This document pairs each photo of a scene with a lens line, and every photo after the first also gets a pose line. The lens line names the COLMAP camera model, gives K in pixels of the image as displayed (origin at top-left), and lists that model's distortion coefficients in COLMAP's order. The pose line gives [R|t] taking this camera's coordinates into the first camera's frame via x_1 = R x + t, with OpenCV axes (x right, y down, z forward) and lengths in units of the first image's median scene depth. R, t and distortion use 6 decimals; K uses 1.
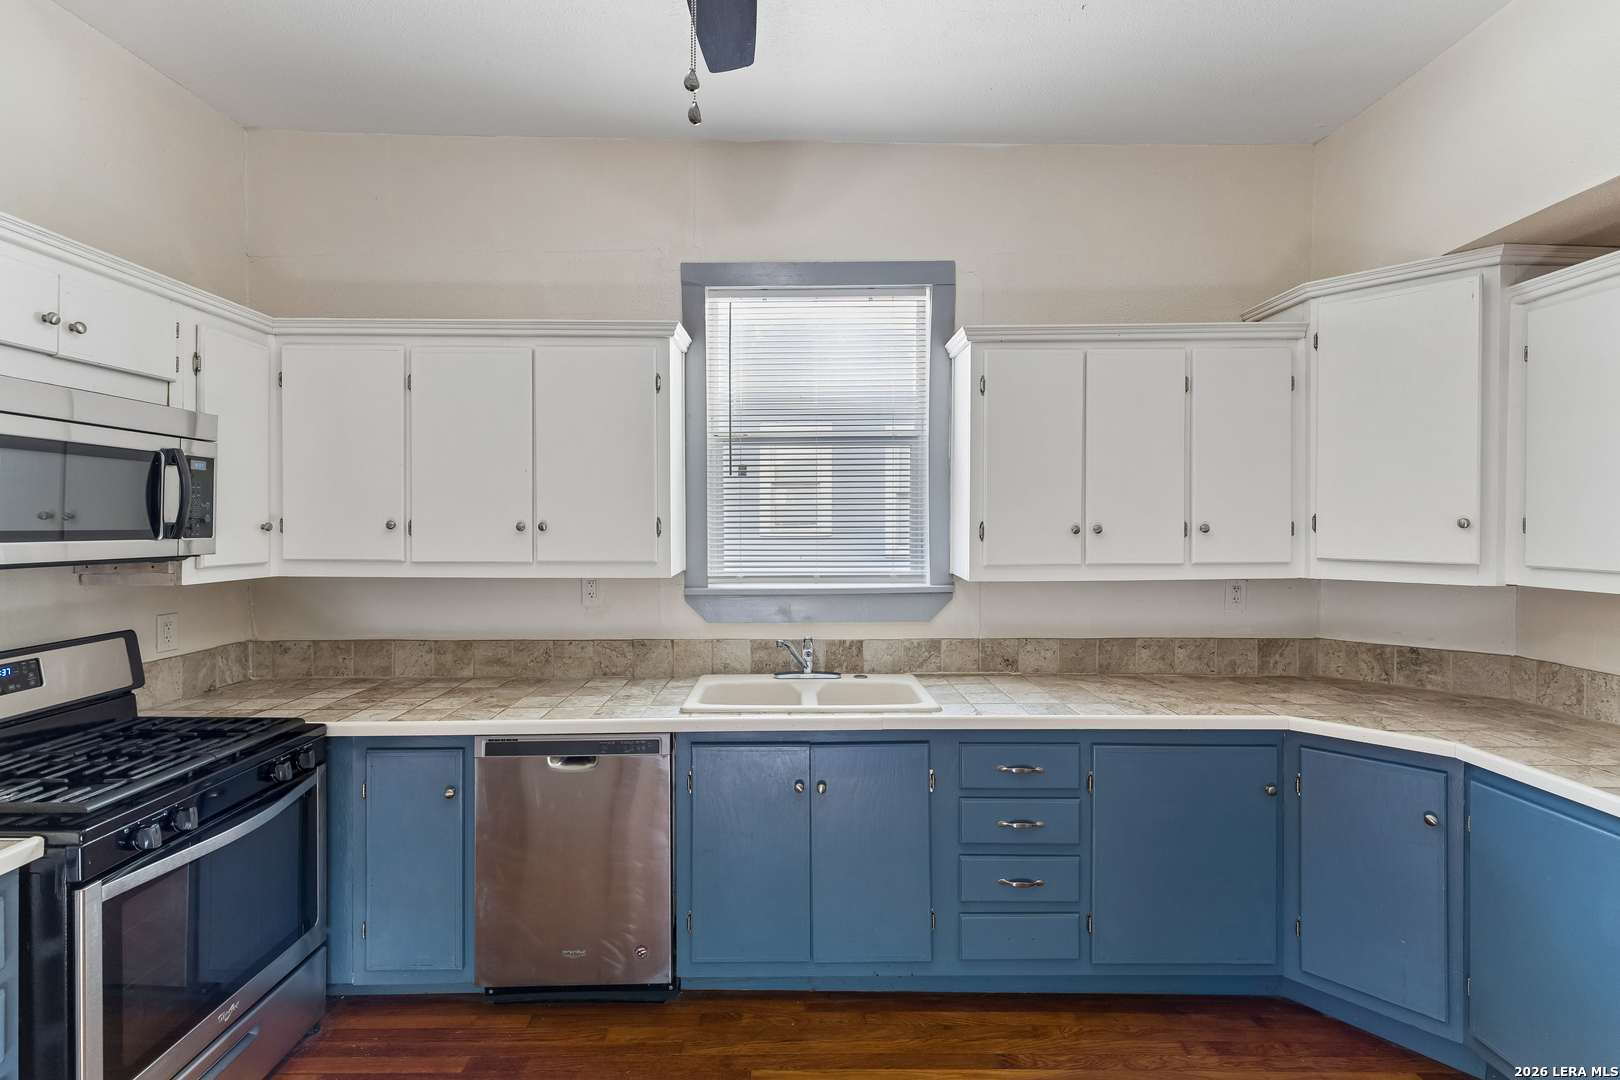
lens RADIAL K [[736.6, 0, 810.1], [0, 736.6, 530.2], [0, 0, 1]] dist [0.001583, 0.000435]
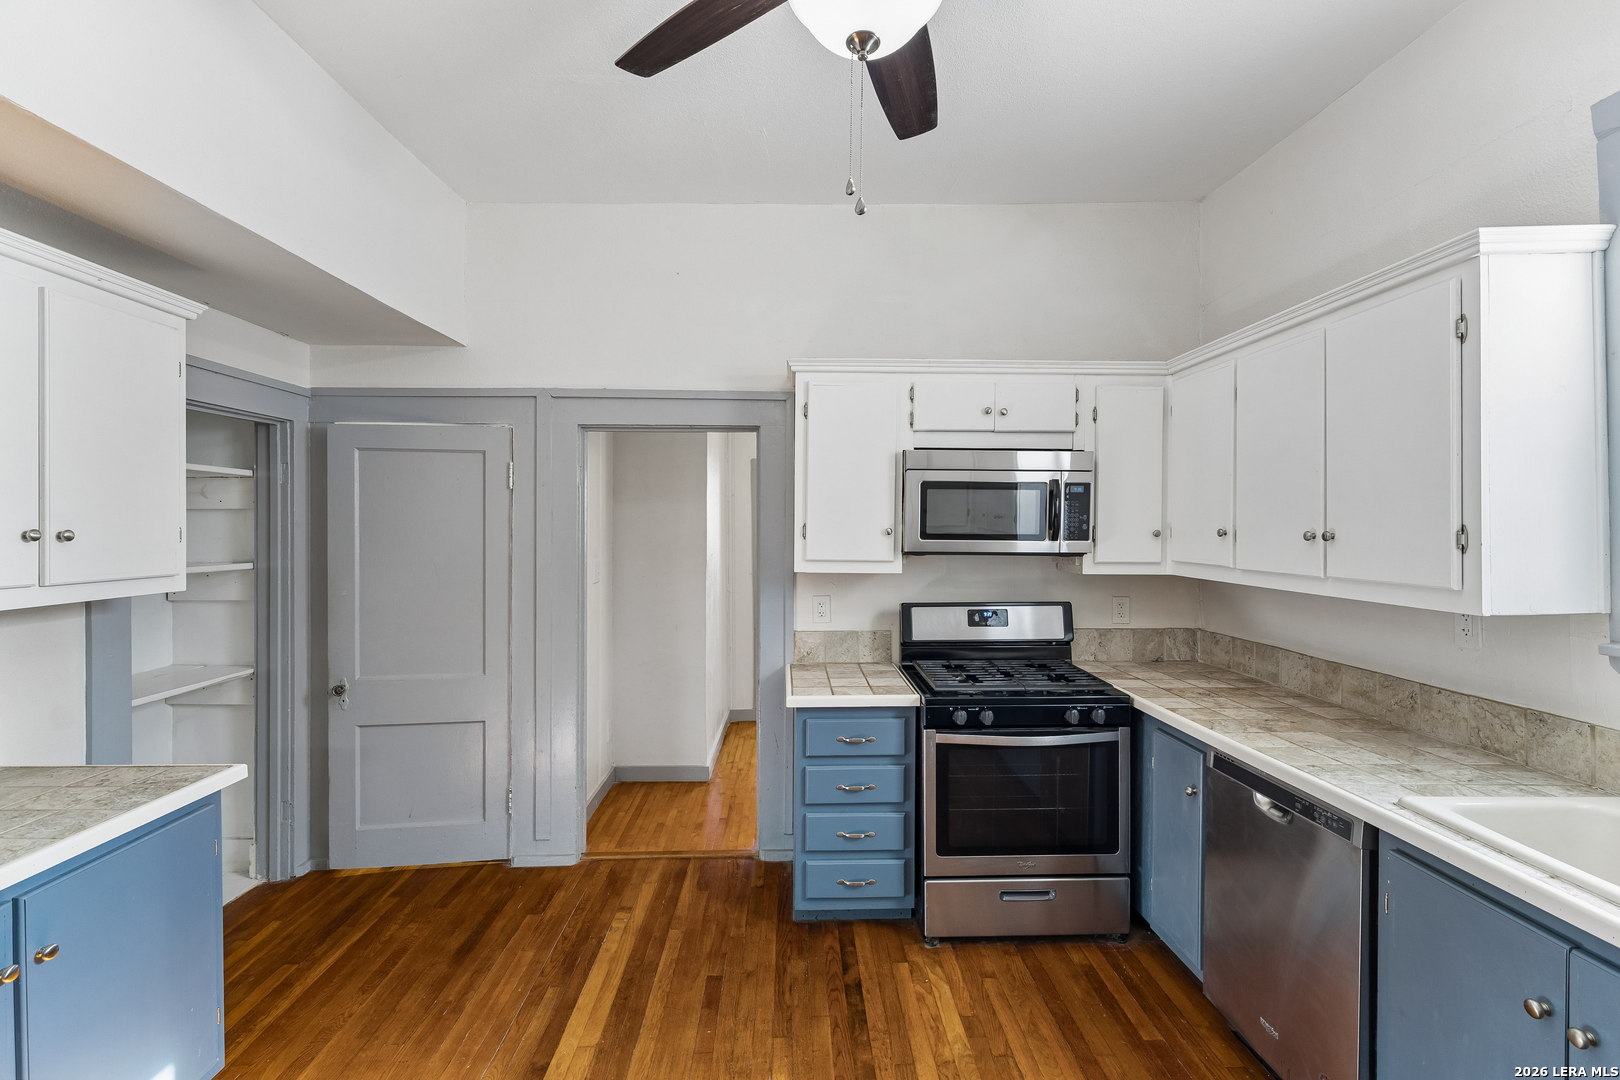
lens RADIAL K [[735.4, 0, 810.0], [0, 735.4, 540.0], [0, 0, 1]] dist [0.001310, 0.000721]
pose [[0.018267, 0.018246, -0.999667, 0.441090], [-0.013779, 0.999743, 0.017995, -0.007155], [0.999738, 0.013445, 0.018514, 0.364455]]
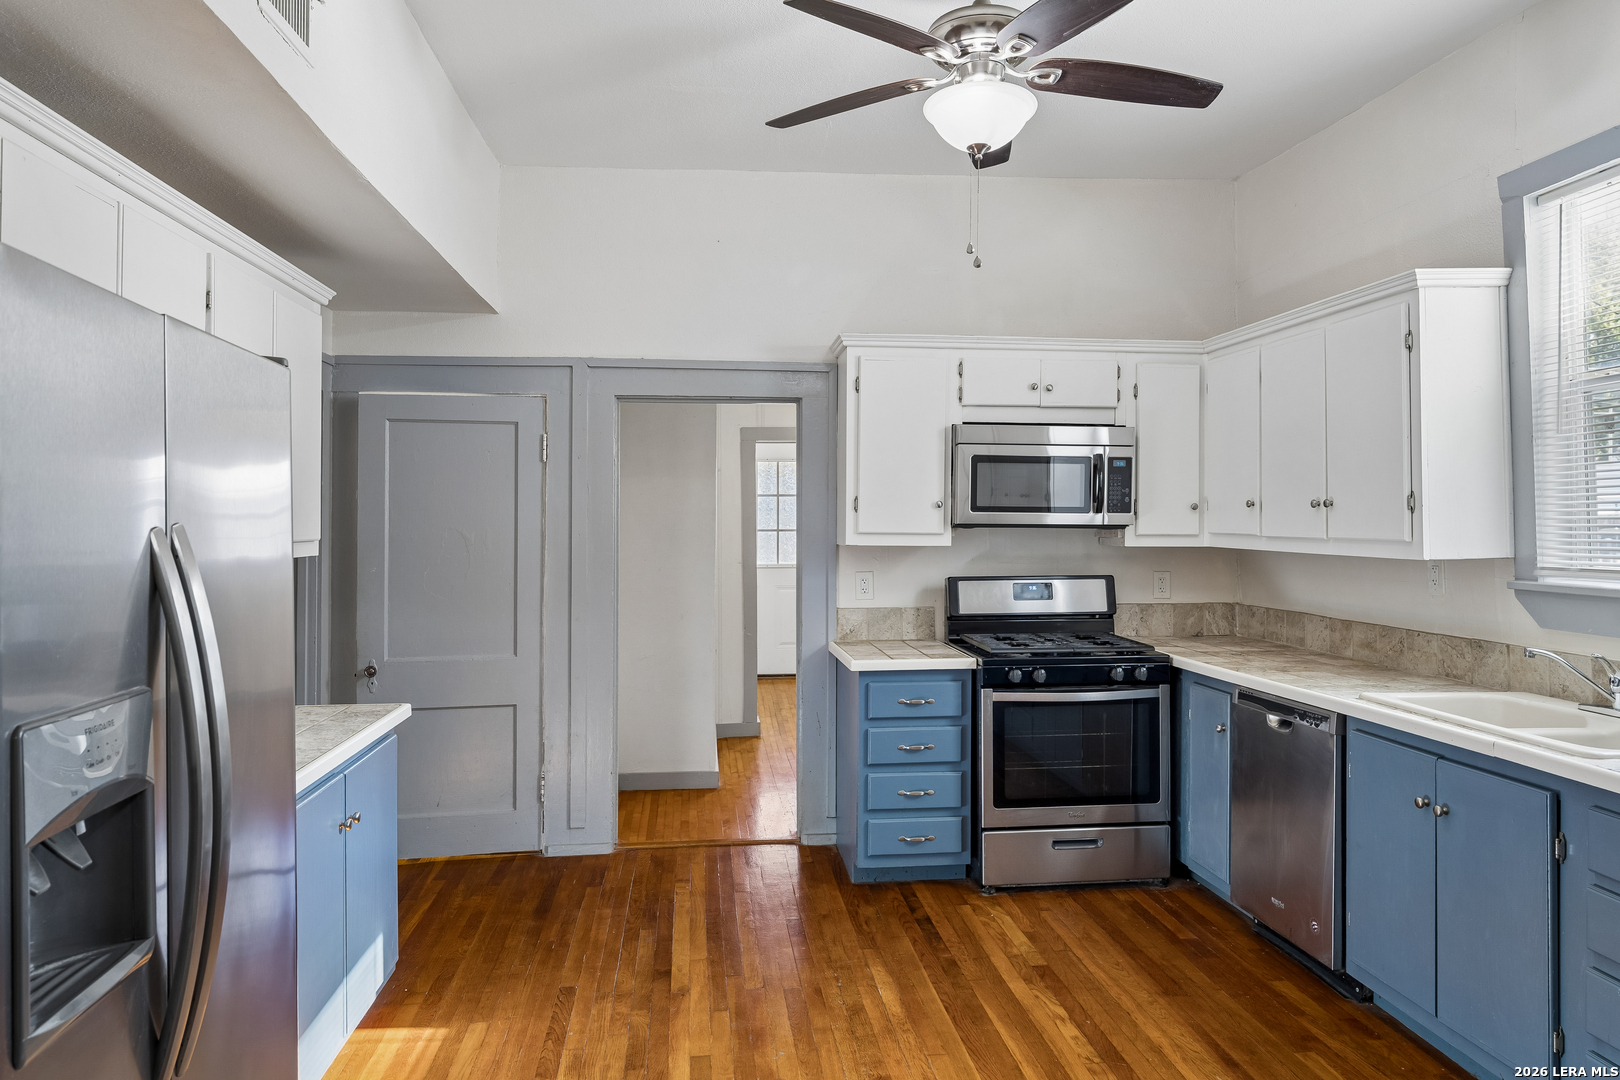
lens RADIAL K [[1085.7, 0, 809.9], [0, 1085.7, 531.3], [0, 0, 1]] dist [-0.005970, -0.005565]
pose [[0.100620, 0.010883, -0.994865, 0.972426], [-0.012126, 0.999879, 0.009711, 0.025791], [0.994851, 0.011087, 0.100740, 0.137783]]
